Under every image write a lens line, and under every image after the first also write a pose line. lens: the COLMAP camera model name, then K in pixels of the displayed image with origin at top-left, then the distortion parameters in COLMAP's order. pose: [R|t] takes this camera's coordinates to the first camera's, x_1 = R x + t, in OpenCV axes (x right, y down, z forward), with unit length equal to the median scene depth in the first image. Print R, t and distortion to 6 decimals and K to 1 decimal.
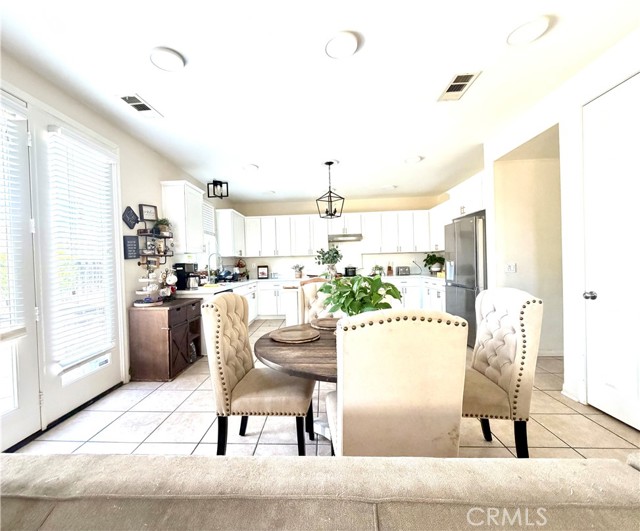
lens RADIAL K [[280.7, 0, 305.4], [0, 280.7, 267.3], [0, 0, 1]] dist [0.001172, -0.000064]
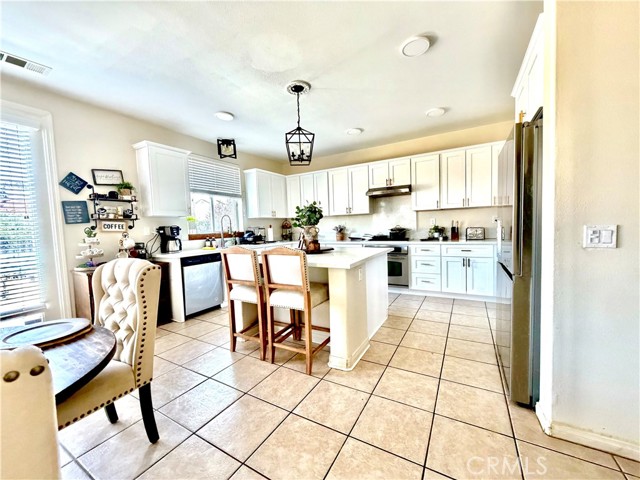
lens RADIAL K [[254.6, 0, 321.8], [0, 254.6, 240.0], [0, 0, 1]] dist [0.001250, -0.000162]
pose [[0.896901, 0.020066, -0.441777, 0.455450], [0.004350, 0.998521, 0.054186, -0.012041], [0.442211, -0.050521, 0.895487, 0.420322]]
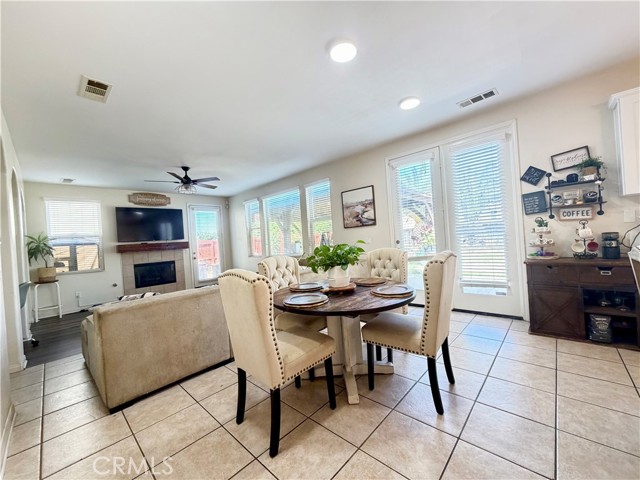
lens RADIAL K [[254.6, 0, 321.5], [0, 254.6, 240.2], [0, 0, 1]] dist [0.001250, -0.000162]
pose [[-0.630938, 0.071189, -0.772560, 0.507603], [0.073766, 0.996775, 0.031607, -0.014315], [0.772318, -0.037046, -0.634155, 0.743505]]
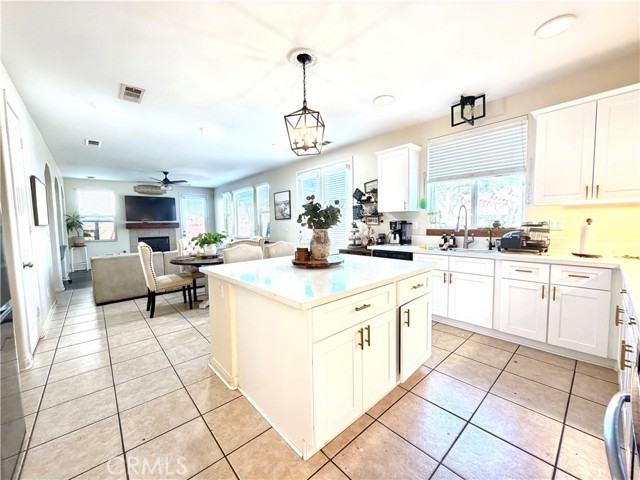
lens RADIAL K [[254.6, 0, 321.3], [0, 254.6, 239.4], [0, 0, 1]] dist [0.001250, -0.000162]
pose [[-0.697888, 0.085152, -0.711127, 0.489364], [0.027671, 0.995371, 0.092033, -0.041515], [0.715672, 0.044551, -0.697014, 1.456043]]
